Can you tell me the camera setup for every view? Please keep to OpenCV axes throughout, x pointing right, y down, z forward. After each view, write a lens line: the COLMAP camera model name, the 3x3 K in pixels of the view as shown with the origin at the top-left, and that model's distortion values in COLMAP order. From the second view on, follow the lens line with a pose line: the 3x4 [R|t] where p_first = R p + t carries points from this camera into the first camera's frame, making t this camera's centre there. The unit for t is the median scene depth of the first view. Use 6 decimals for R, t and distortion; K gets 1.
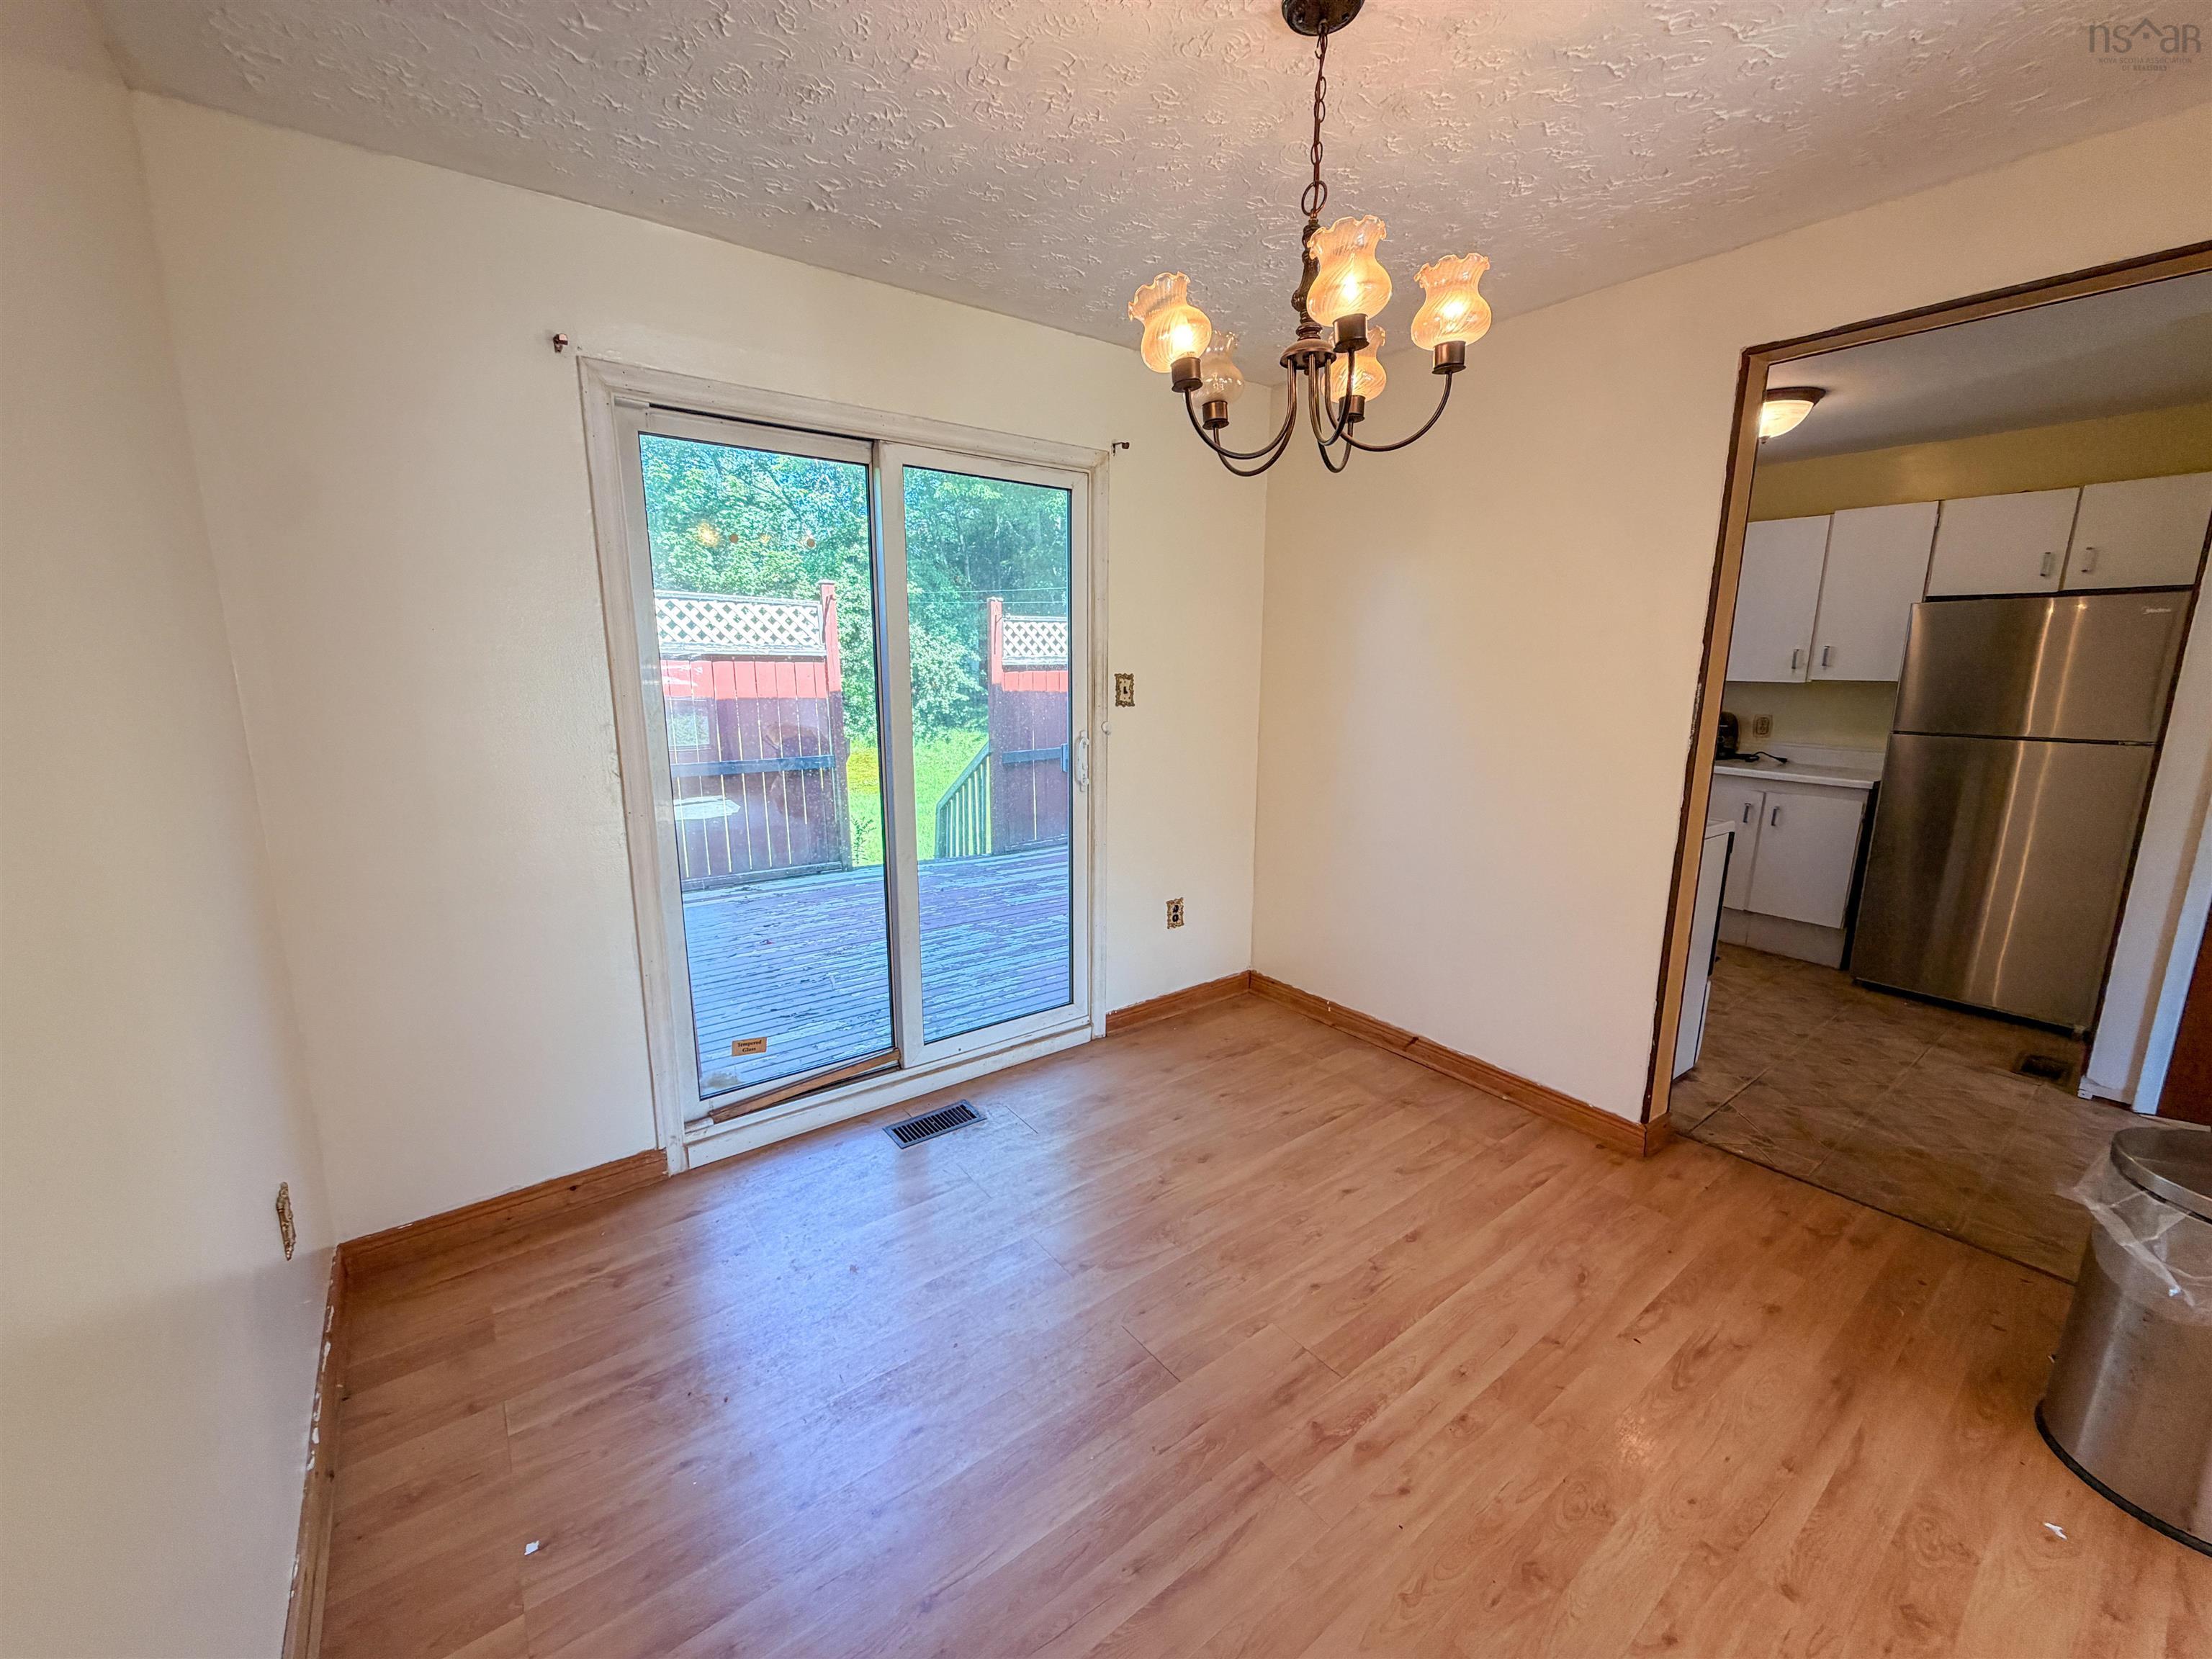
lens RADIAL K [[880.0, 0, 1102.0], [0, 880.0, 834.7], [0, 0, 1]] dist [-0.001729, 0.000769]
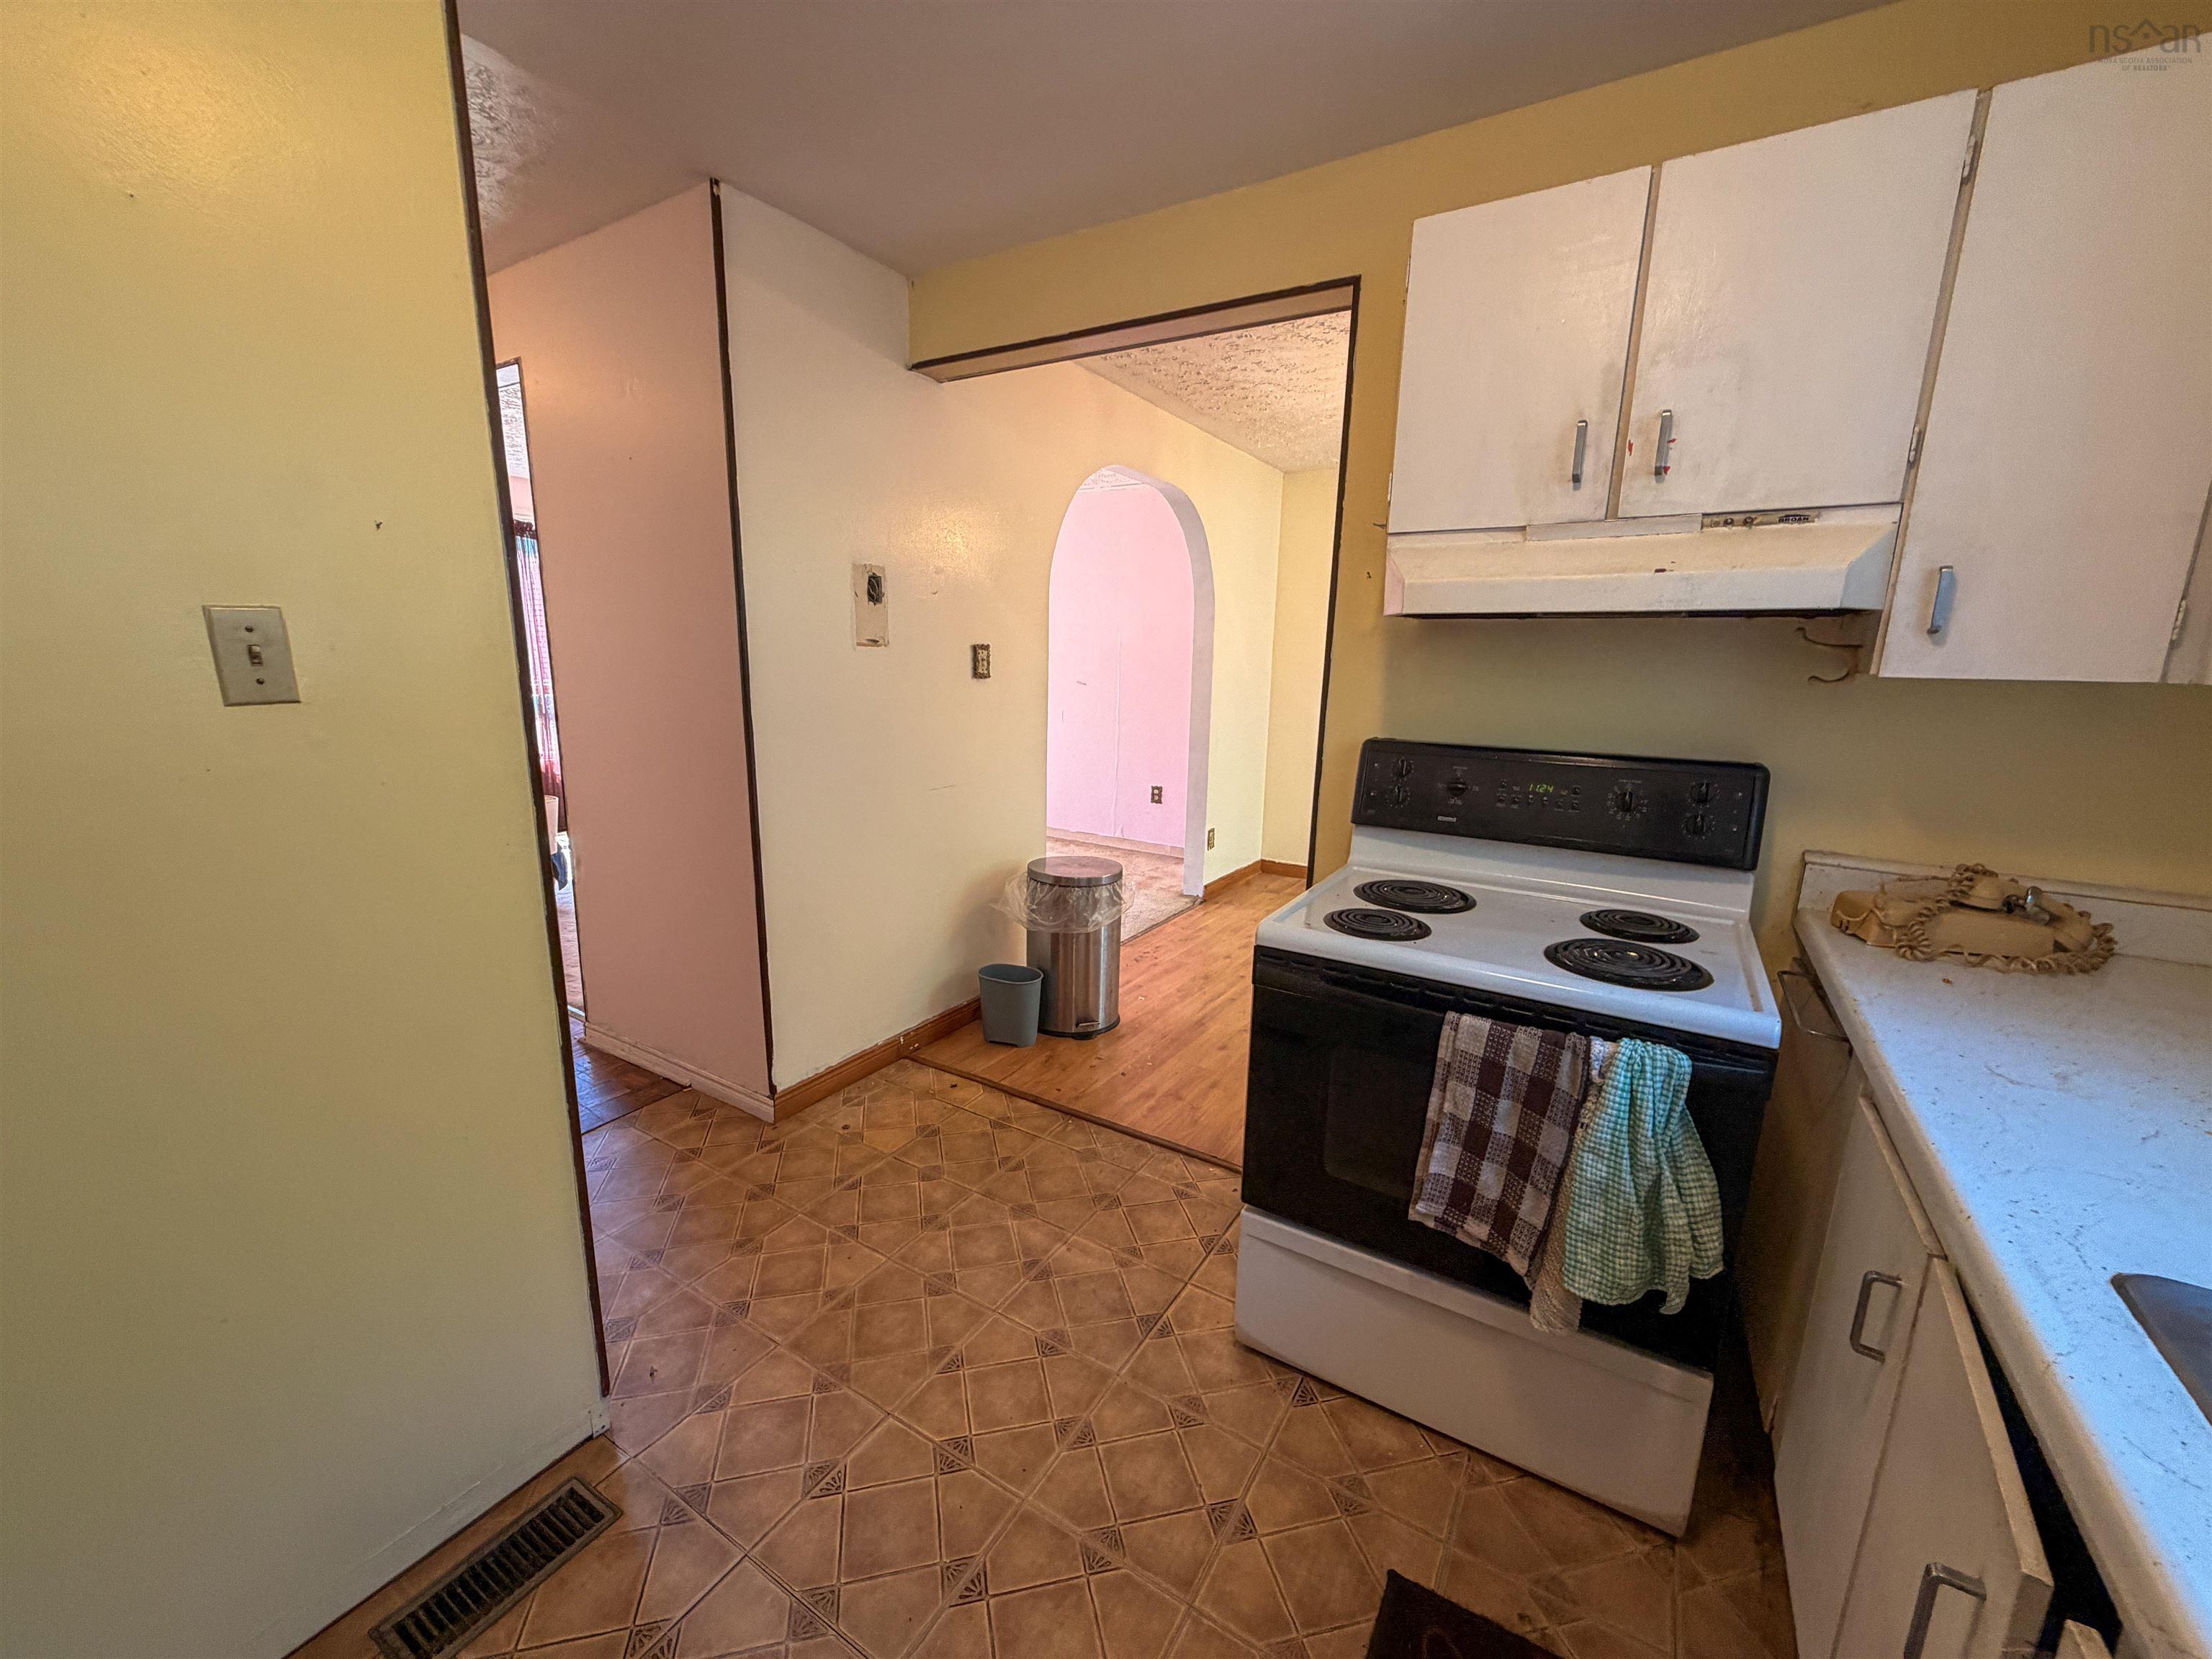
lens RADIAL K [[880.0, 0, 1098.9], [0, 880.0, 833.9], [0, 0, 1]] dist [-0.001729, 0.000769]
pose [[-0.934129, 0.047802, -0.353720, 0.877940], [-0.095567, 0.921316, 0.376887, -0.225848], [0.343904, 0.385865, -0.856060, 1.235434]]
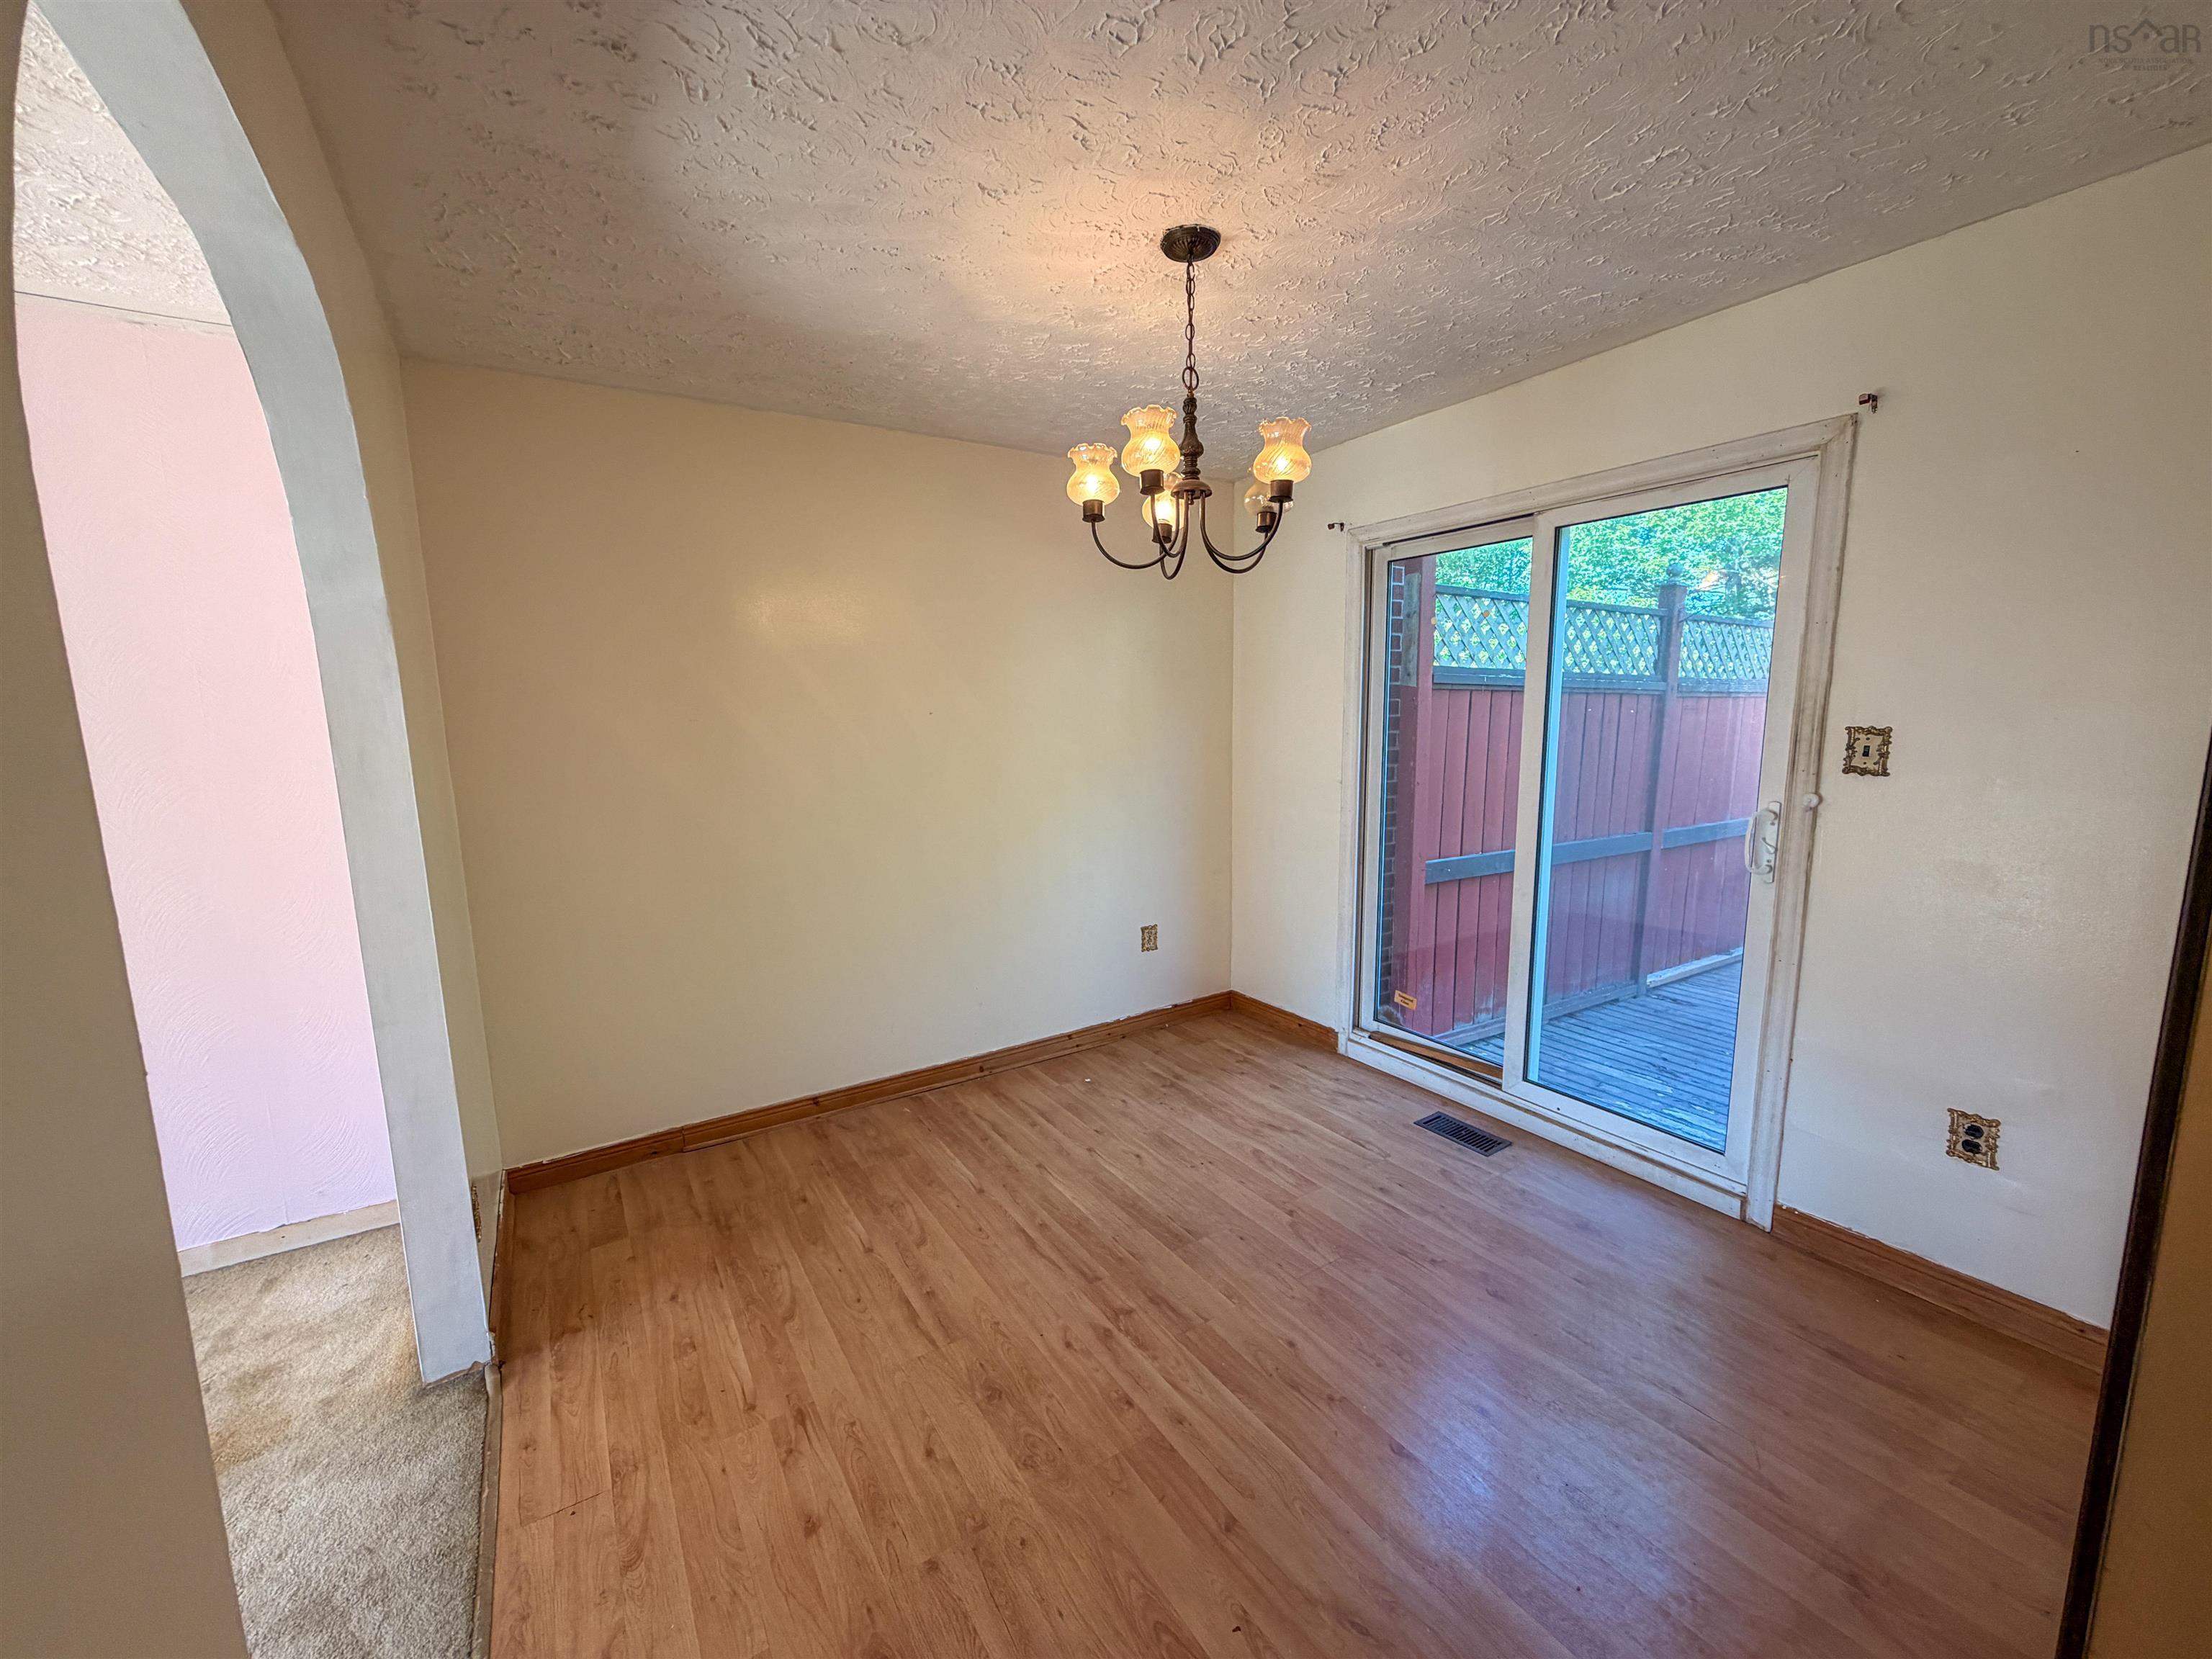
lens RADIAL K [[880.0, 0, 1098.1], [0, 880.0, 835.7], [0, 0, 1]] dist [-0.001729, 0.000769]
pose [[-0.086037, 0.143535, -0.985898, 0.693925], [-0.178463, 0.971342, 0.156989, -0.095047], [0.980178, 0.189453, -0.057956, 0.442745]]
